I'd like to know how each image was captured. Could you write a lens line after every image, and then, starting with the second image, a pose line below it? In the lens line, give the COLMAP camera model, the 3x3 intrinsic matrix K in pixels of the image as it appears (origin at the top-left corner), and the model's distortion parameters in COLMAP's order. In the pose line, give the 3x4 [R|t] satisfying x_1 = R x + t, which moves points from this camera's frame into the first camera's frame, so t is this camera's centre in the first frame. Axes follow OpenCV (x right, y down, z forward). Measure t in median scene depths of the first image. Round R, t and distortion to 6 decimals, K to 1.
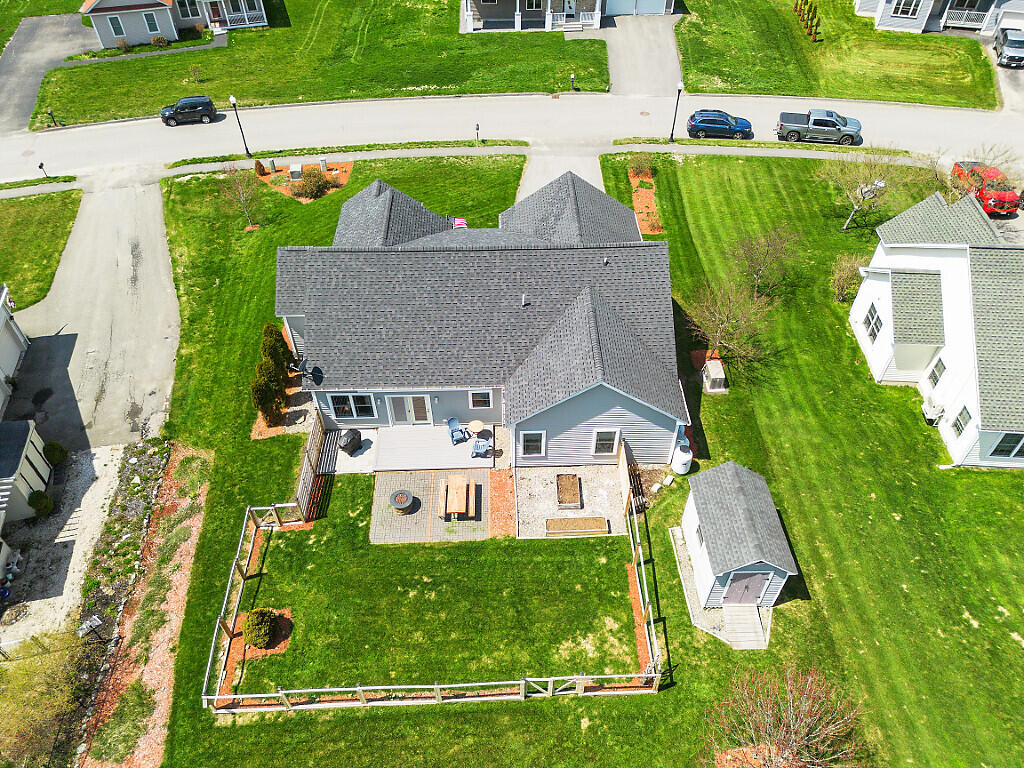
lens RADIAL K [[715.7, 0, 509.4], [0, 715.7, 383.1], [0, 0, 1]] dist [0.086464, -0.083697]
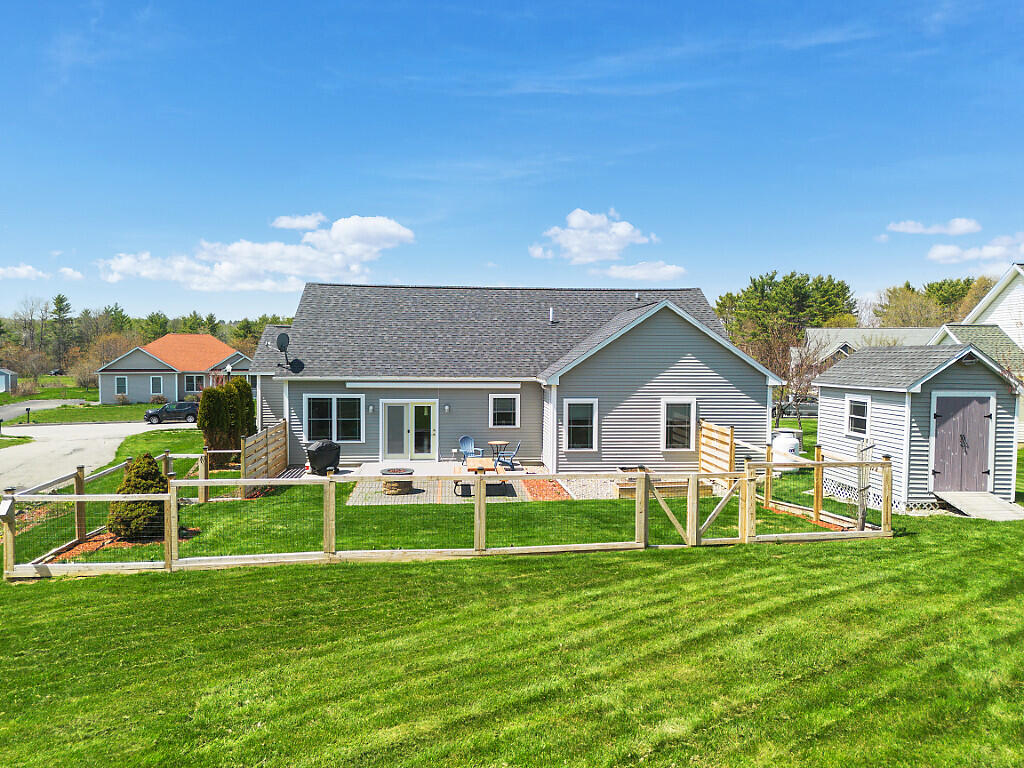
lens RADIAL K [[715.7, 0, 509.4], [0, 715.7, 383.1], [0, 0, 1]] dist [0.086464, -0.083697]
pose [[0.998204, 0.012123, 0.058674, -0.077155], [0.030662, 0.737984, -0.674122, 0.499952], [-0.051473, 0.674710, 0.736286, 0.396709]]
